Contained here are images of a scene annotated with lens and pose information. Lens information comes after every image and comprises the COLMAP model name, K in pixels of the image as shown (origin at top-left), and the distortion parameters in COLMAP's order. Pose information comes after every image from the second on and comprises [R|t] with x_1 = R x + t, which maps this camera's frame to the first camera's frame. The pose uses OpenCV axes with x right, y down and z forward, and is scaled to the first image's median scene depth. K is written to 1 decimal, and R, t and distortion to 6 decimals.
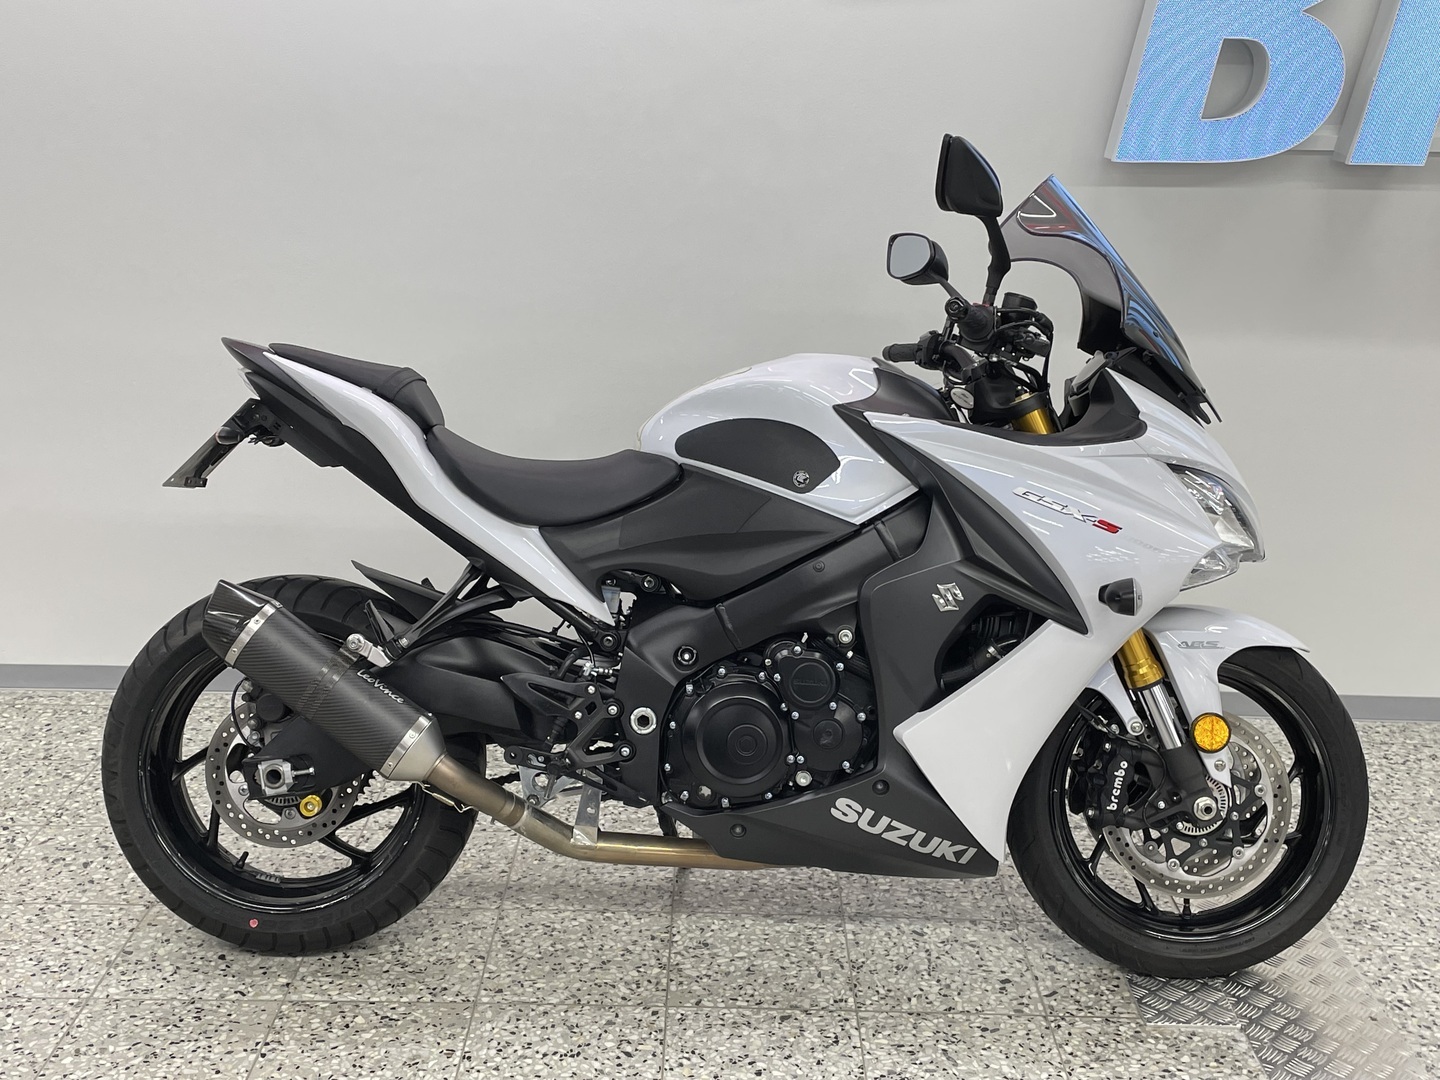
lens RADIAL K [[1704.0, 0, 729.2], [0, 1704.0, 529.1], [0, 0, 1]] dist [0.064391, 0.000000]
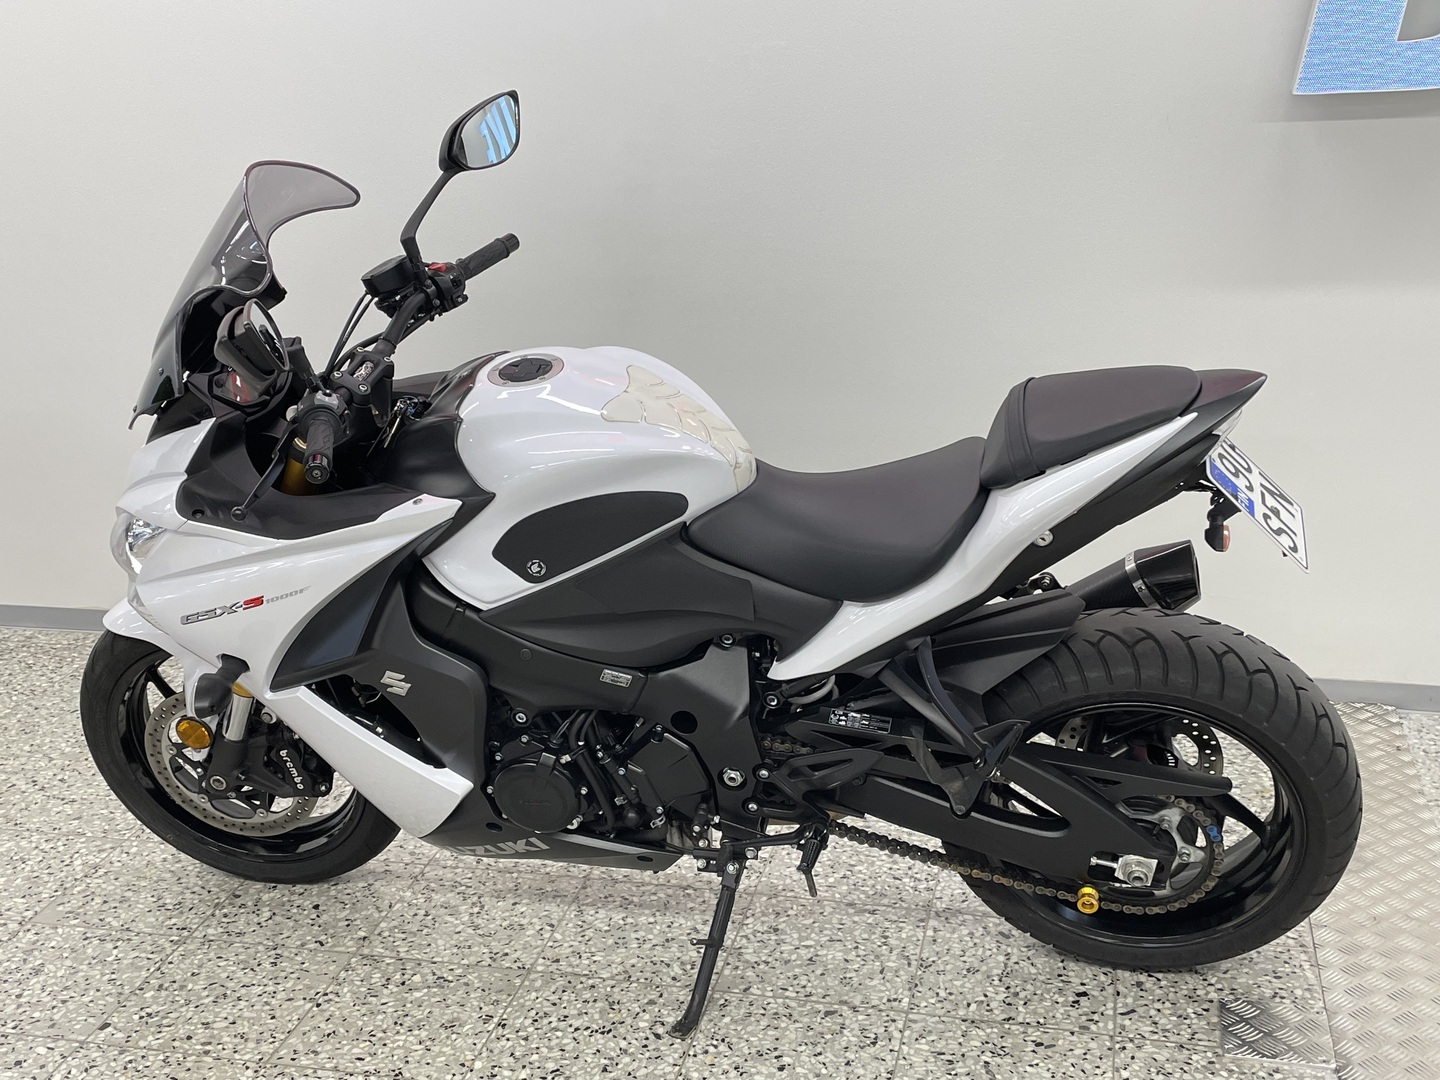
lens RADIAL K [[1719.5, 0, 696.3], [0, 1719.5, 524.9], [0, 0, 1]] dist [0.066873, 0.000000]
pose [[0.967707, 0.014898, -0.251638, 0.197866], [-0.008613, 0.999623, 0.026057, -0.013359], [0.251932, -0.023048, 0.967470, 0.046471]]
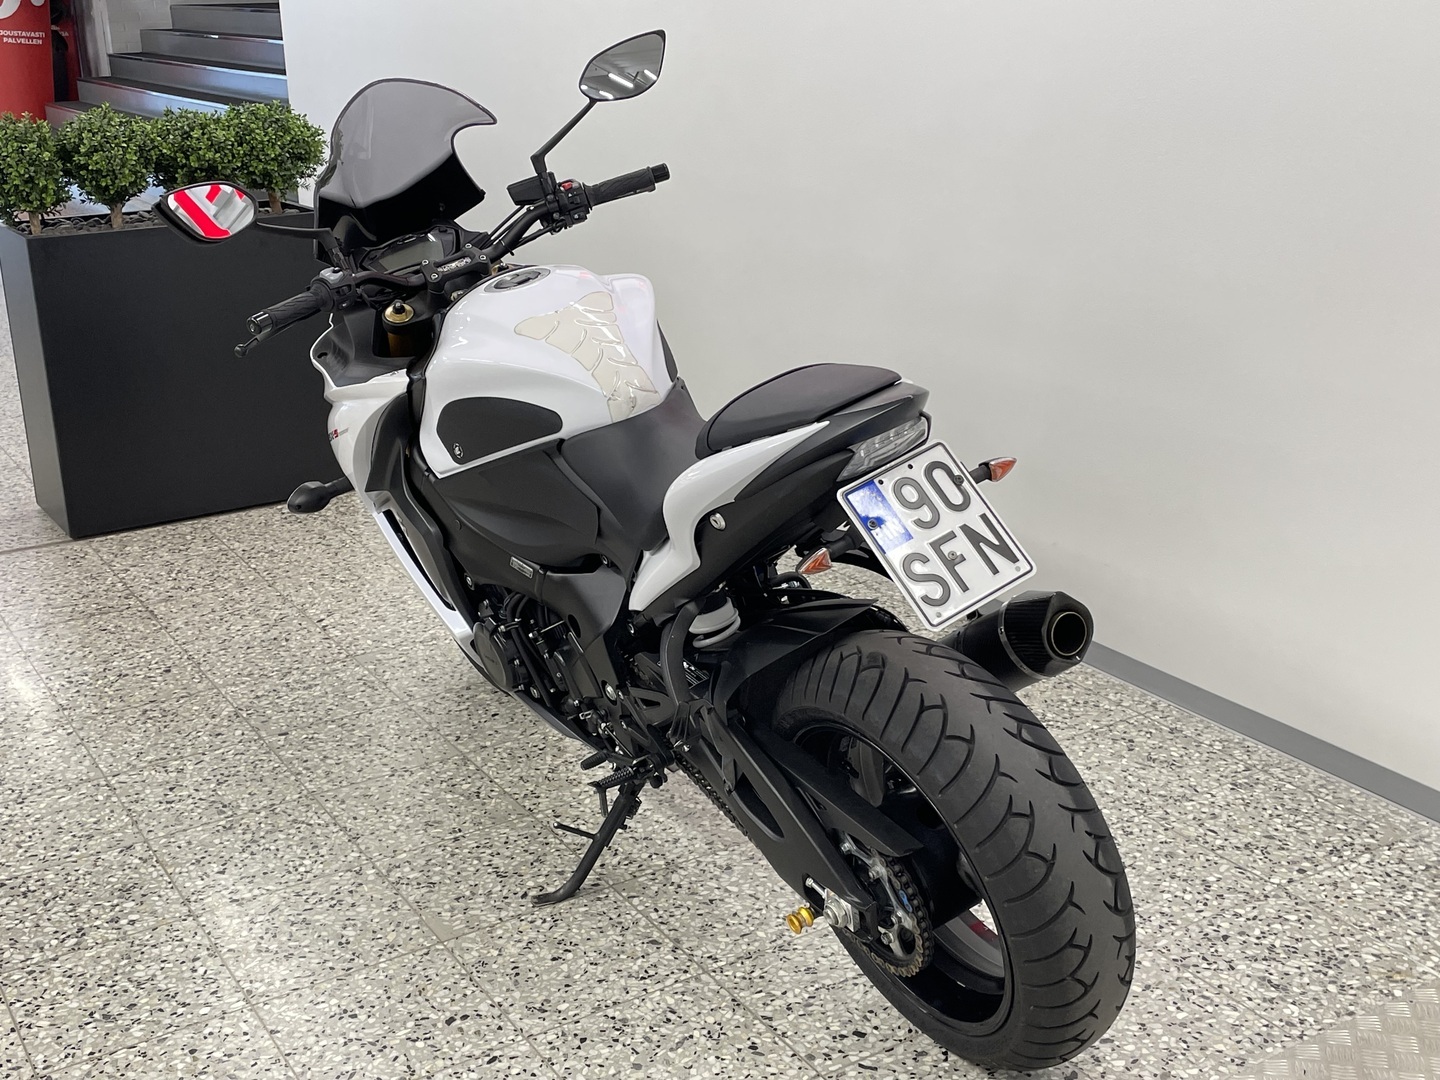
lens RADIAL K [[1719.5, 0, 691.9], [0, 1719.5, 518.2], [0, 0, 1]] dist [0.066873, 0.000000]
pose [[0.513112, 0.227986, -0.827489, 0.806583], [-0.196095, 0.969719, 0.145577, -0.102334], [0.835621, 0.087570, 0.542282, 0.447187]]
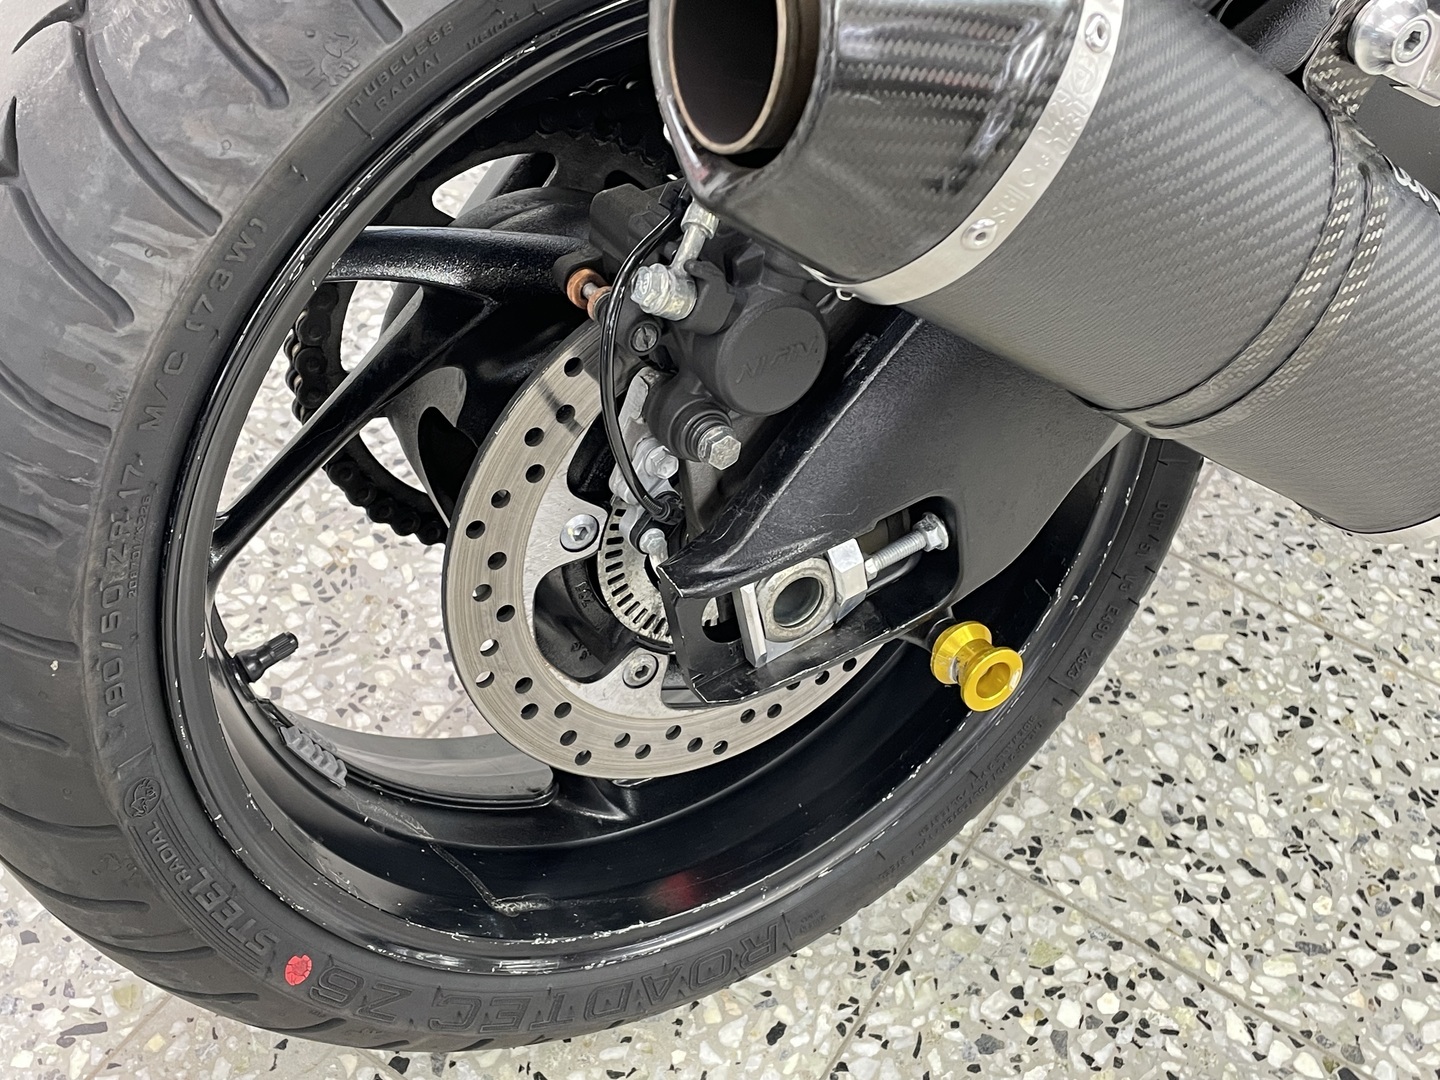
lens RADIAL K [[1704.0, 0, 707.2], [0, 1704.0, 537.3], [0, 0, 1]] dist [0.064391, 0.000000]
pose [[0.540193, -0.591362, 0.598733, -0.358735], [0.139404, 0.764525, 0.629339, 0.014315], [-0.829914, -0.256499, 0.495430, 0.768695]]
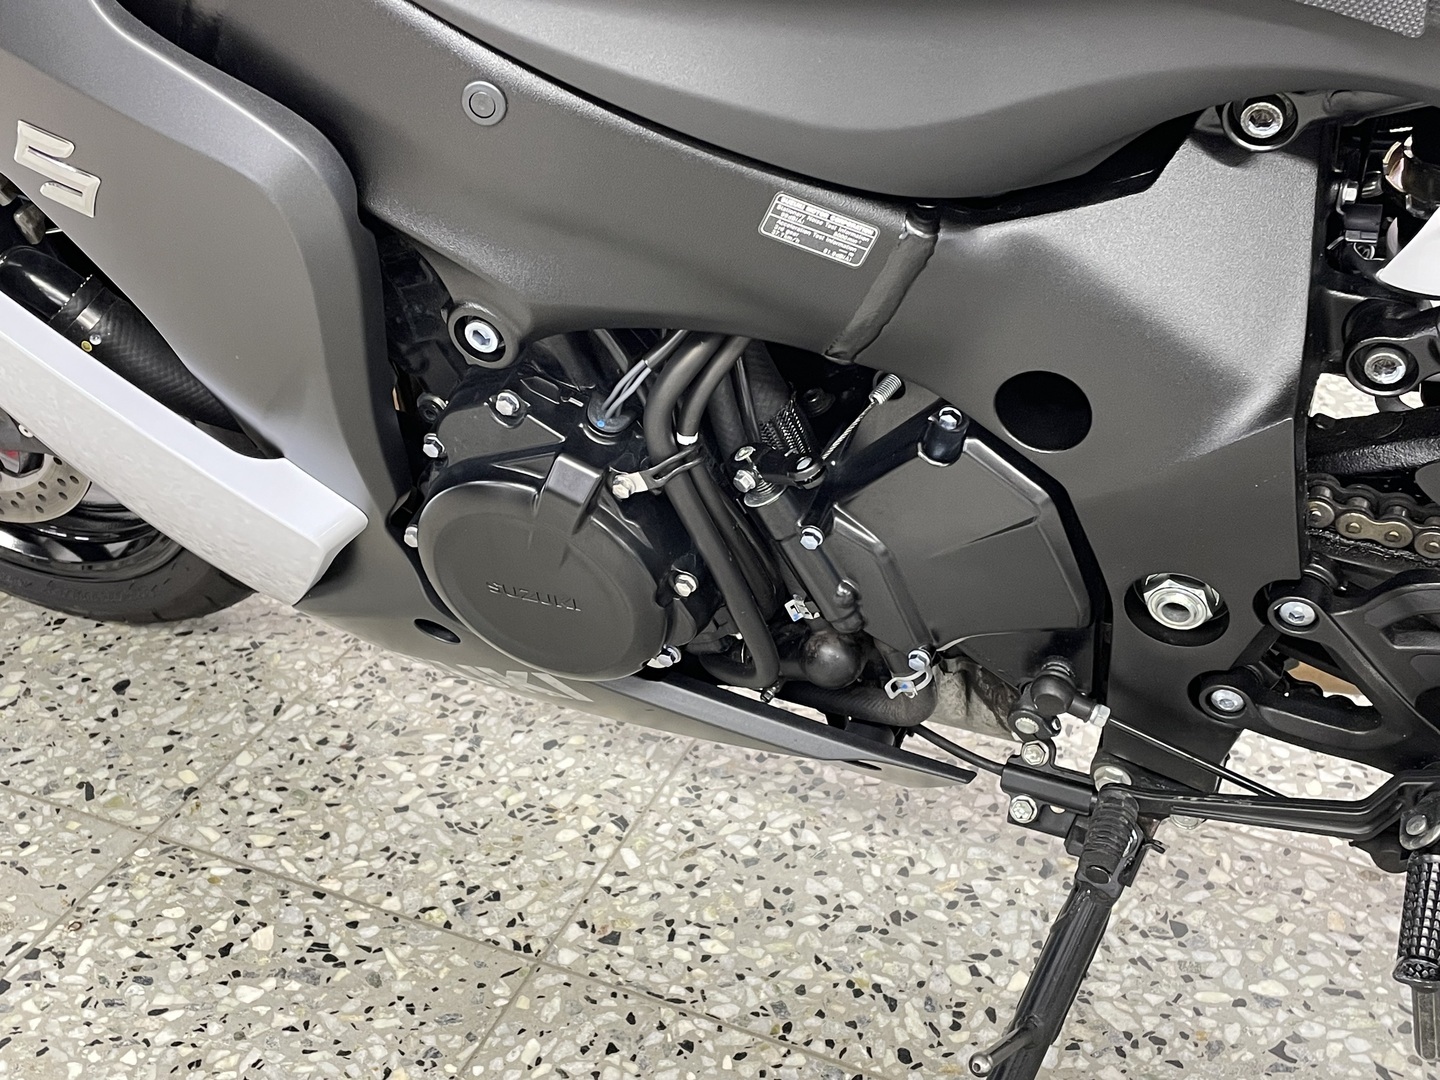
lens RADIAL K [[1719.5, 0, 692.4], [0, 1719.5, 537.0], [0, 0, 1]] dist [0.066873, 0.000000]
pose [[0.913140, 0.190706, -0.360286, 0.010372], [-0.088322, 0.955385, 0.281850, 0.065392], [0.397963, -0.225548, 0.889244, 0.675451]]
